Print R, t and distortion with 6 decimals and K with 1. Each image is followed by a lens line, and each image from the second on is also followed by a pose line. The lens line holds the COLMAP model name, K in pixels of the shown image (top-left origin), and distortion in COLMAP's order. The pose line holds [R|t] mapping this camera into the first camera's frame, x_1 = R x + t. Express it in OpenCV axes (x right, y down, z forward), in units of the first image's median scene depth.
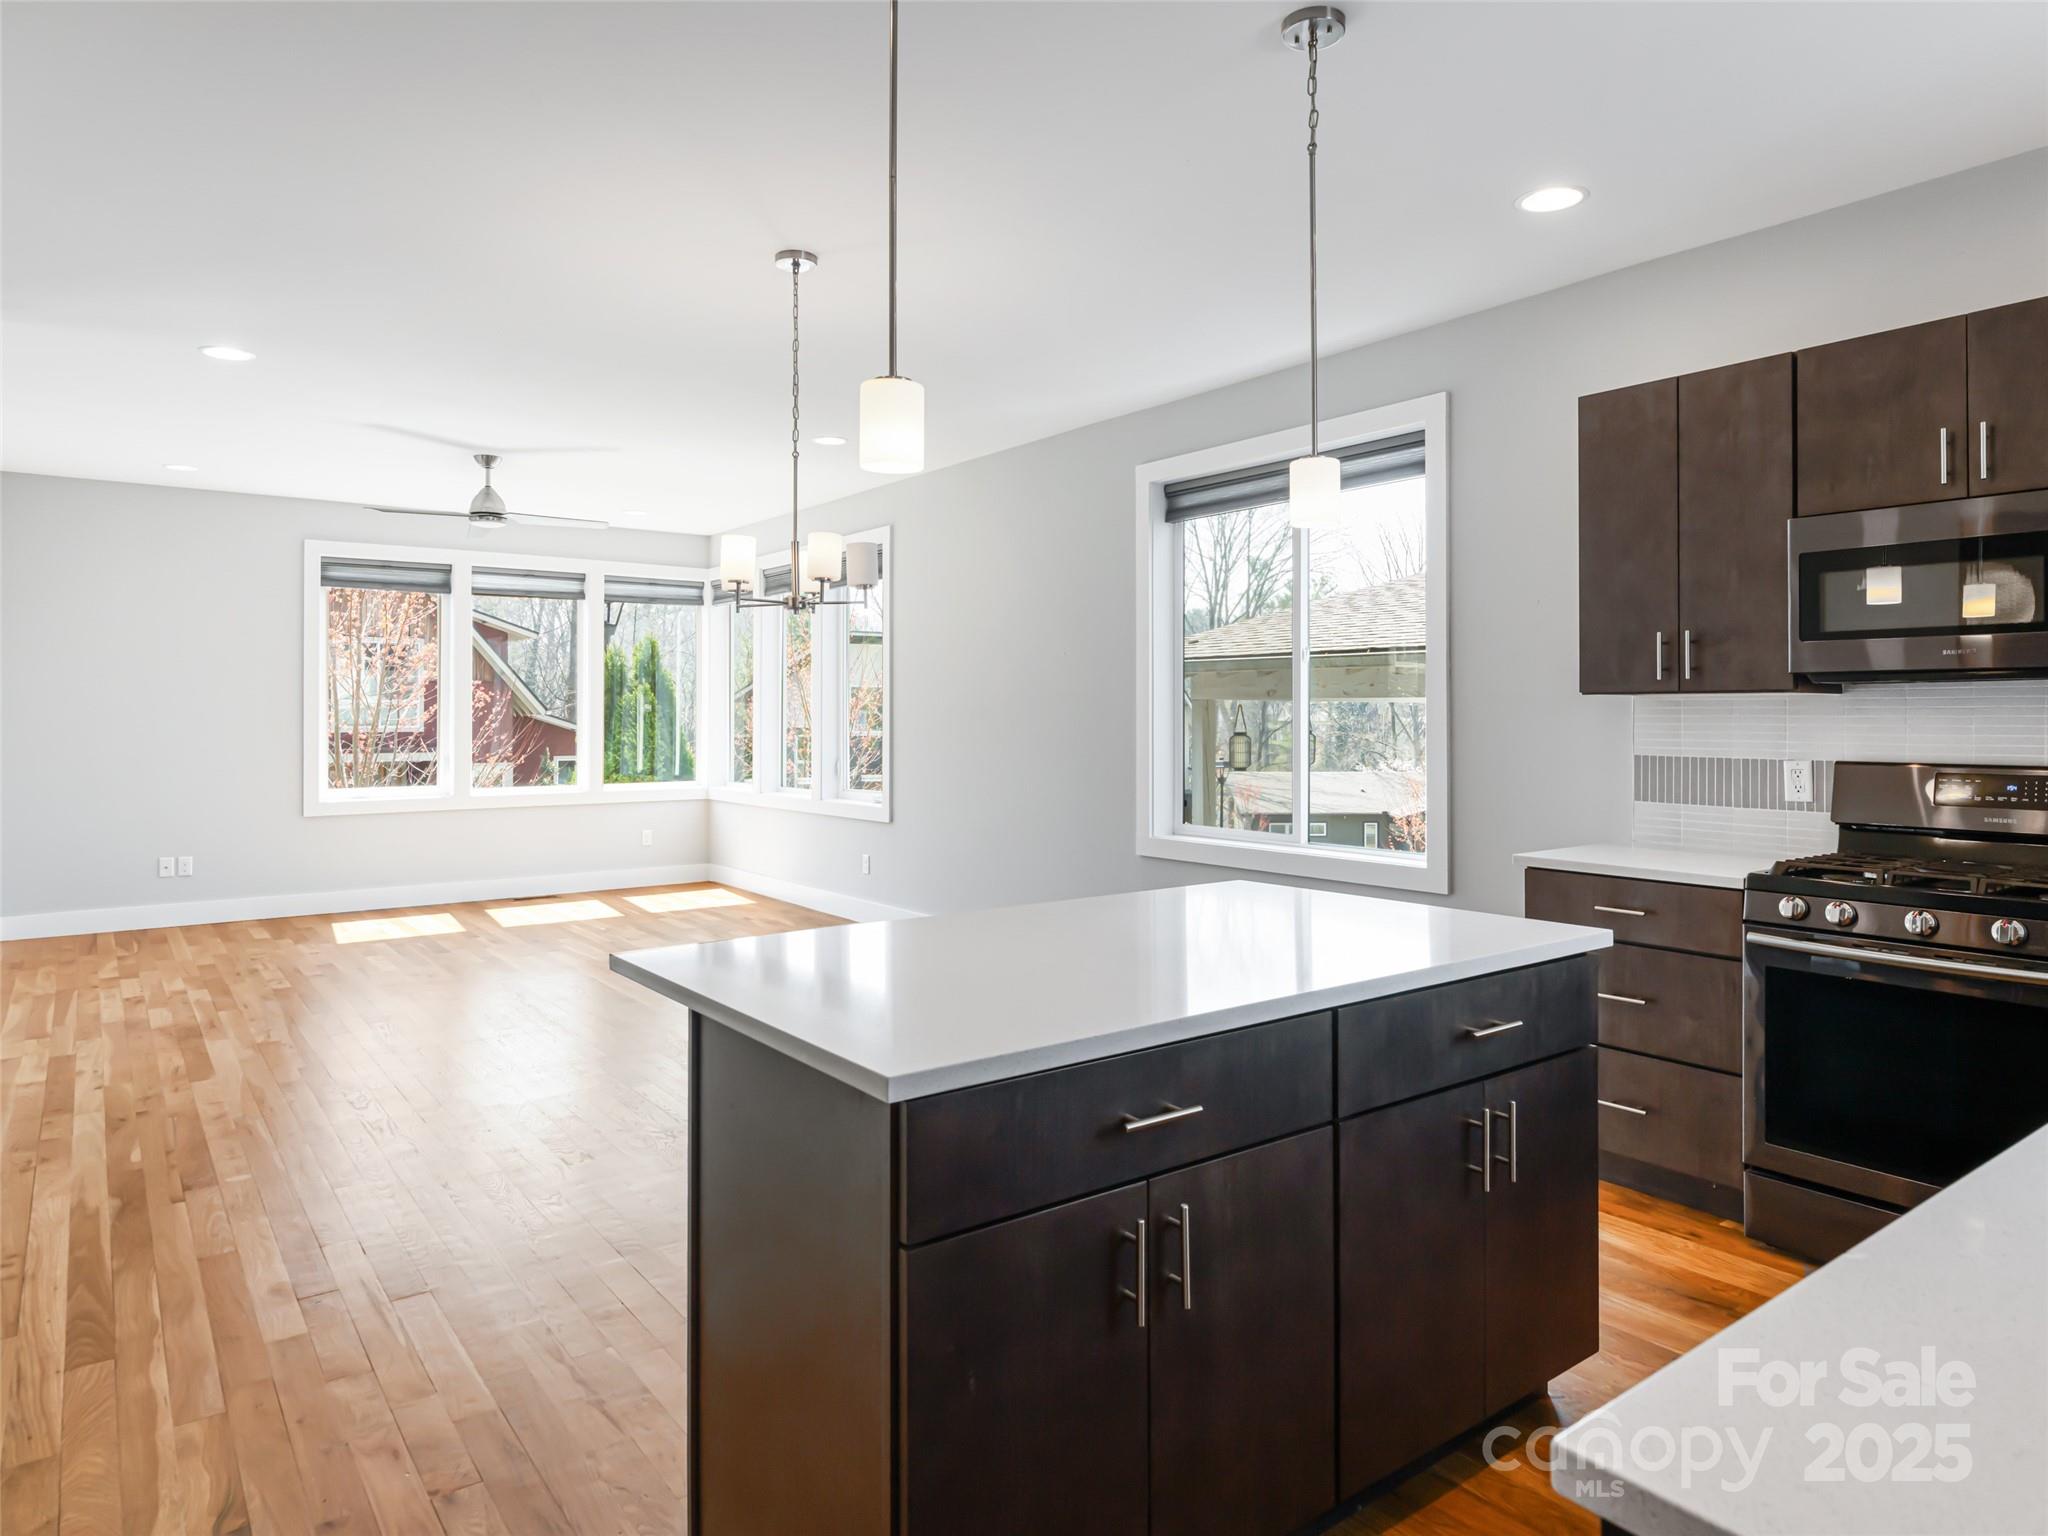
lens RADIAL K [[1254.9, 0, 1043.7], [0, 1254.9, 703.3], [0, 0, 1]] dist [0.002396, 0.001679]
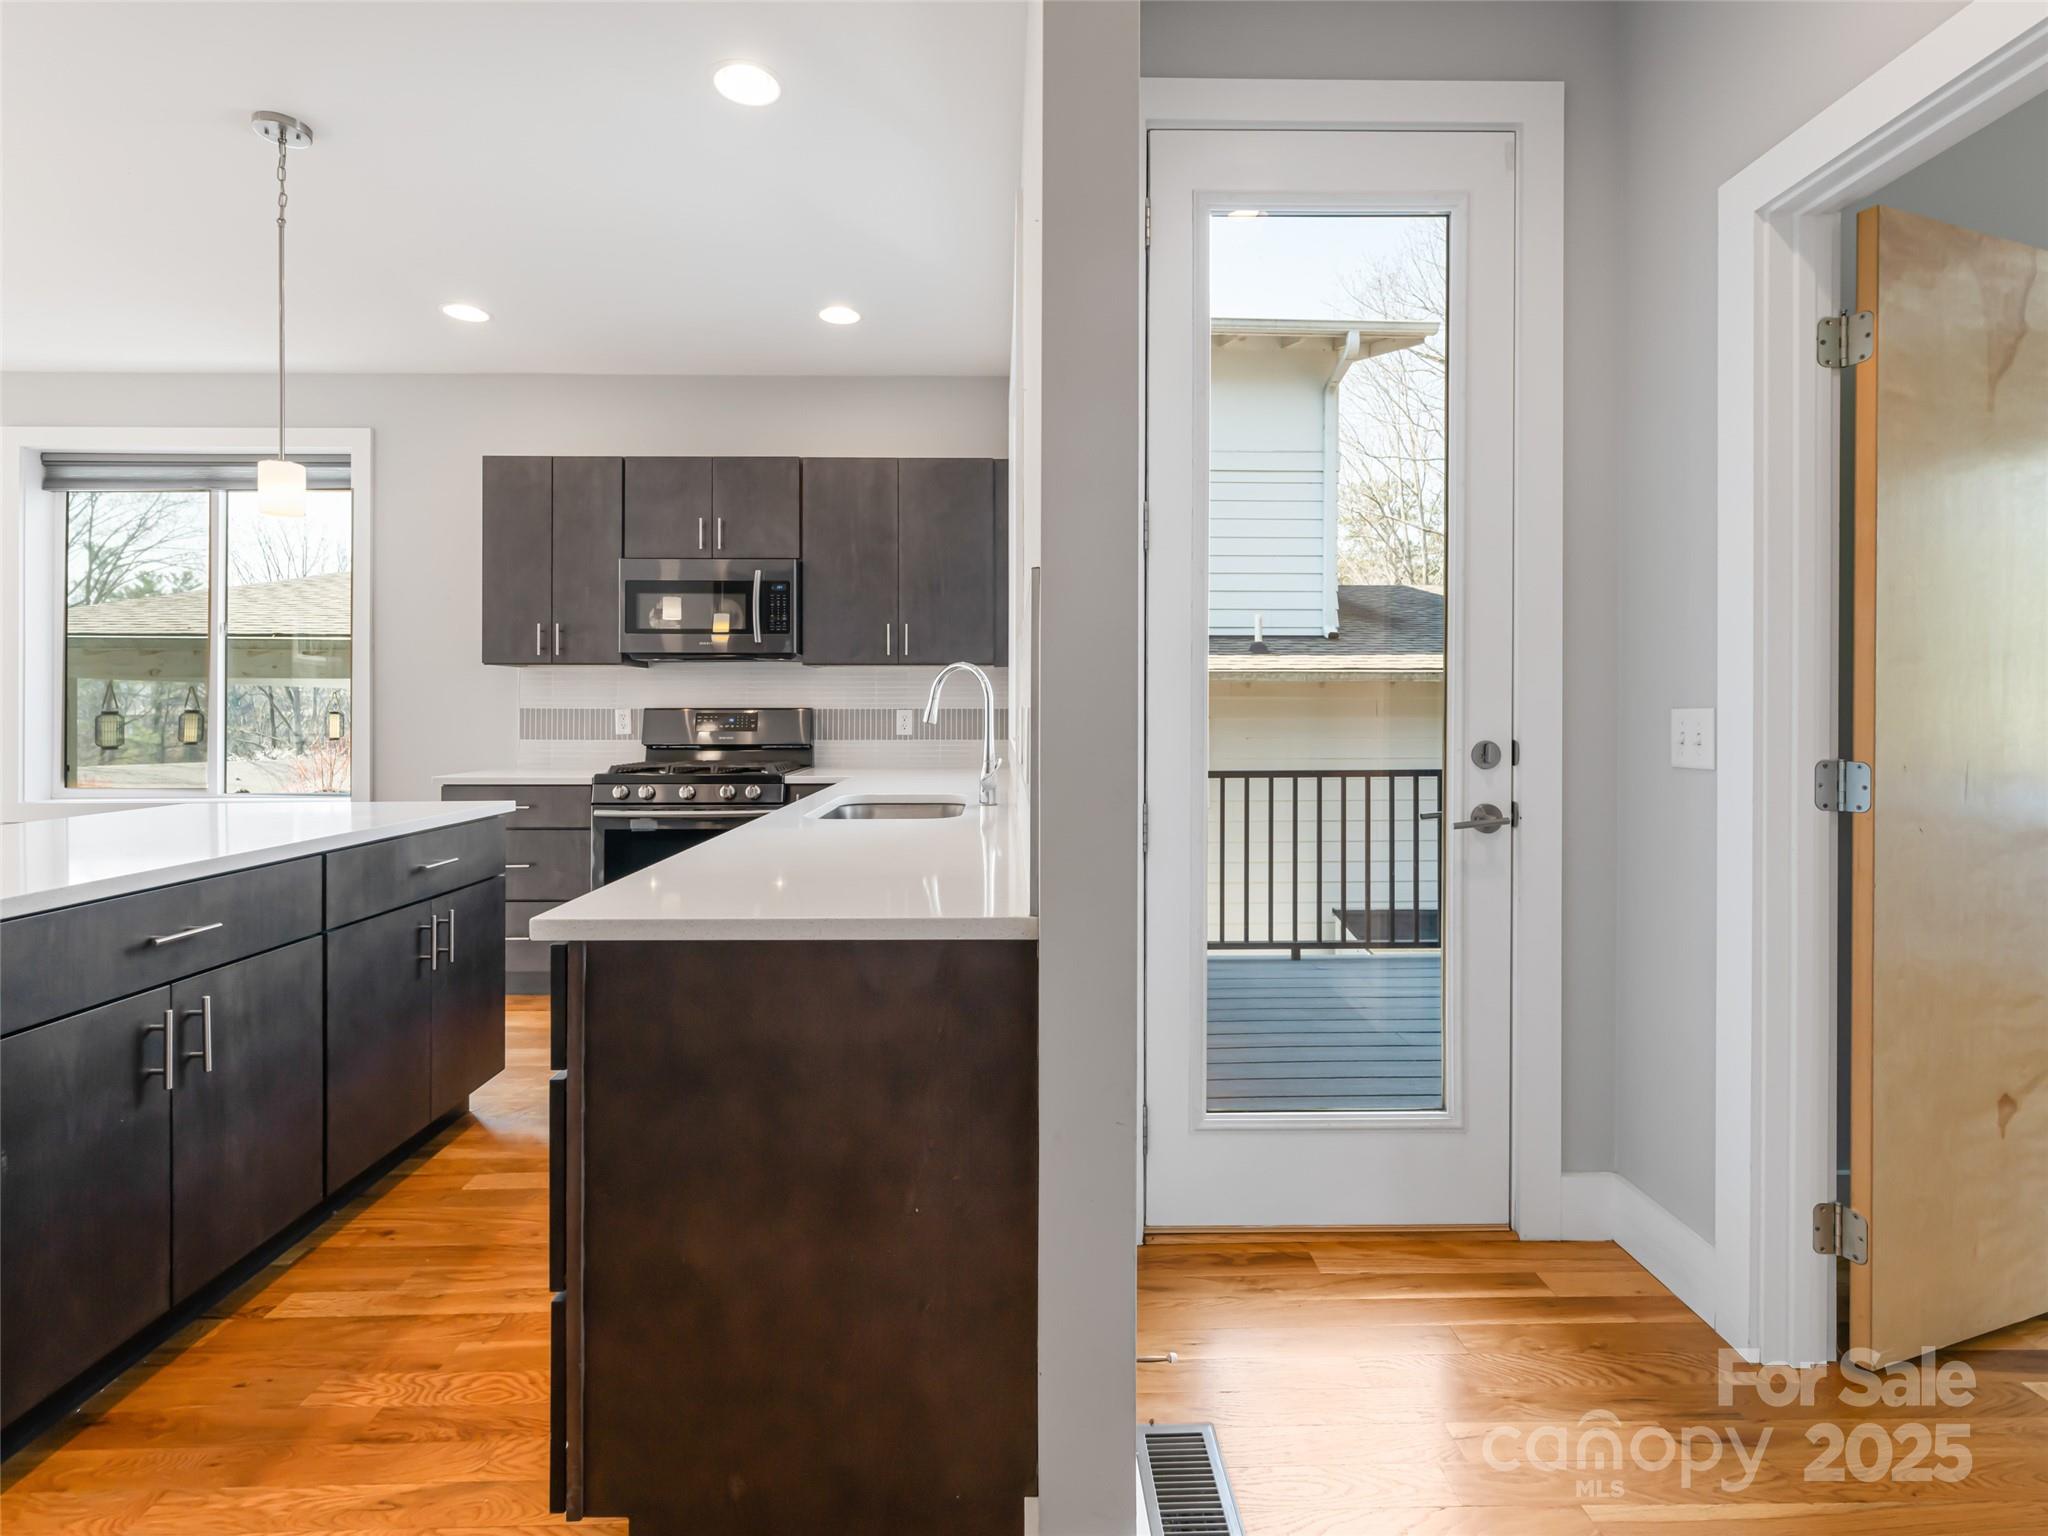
lens RADIAL K [[954.1, 0, 1021.9], [0, 954.1, 703.5], [0, 0, 1]] dist [-0.001905, -0.000373]
pose [[0.590624, 0.003819, 0.806938, -0.101242], [-0.007099, 0.999975, 0.000464, 0.039278], [-0.806916, -0.006002, 0.590636, -0.160630]]
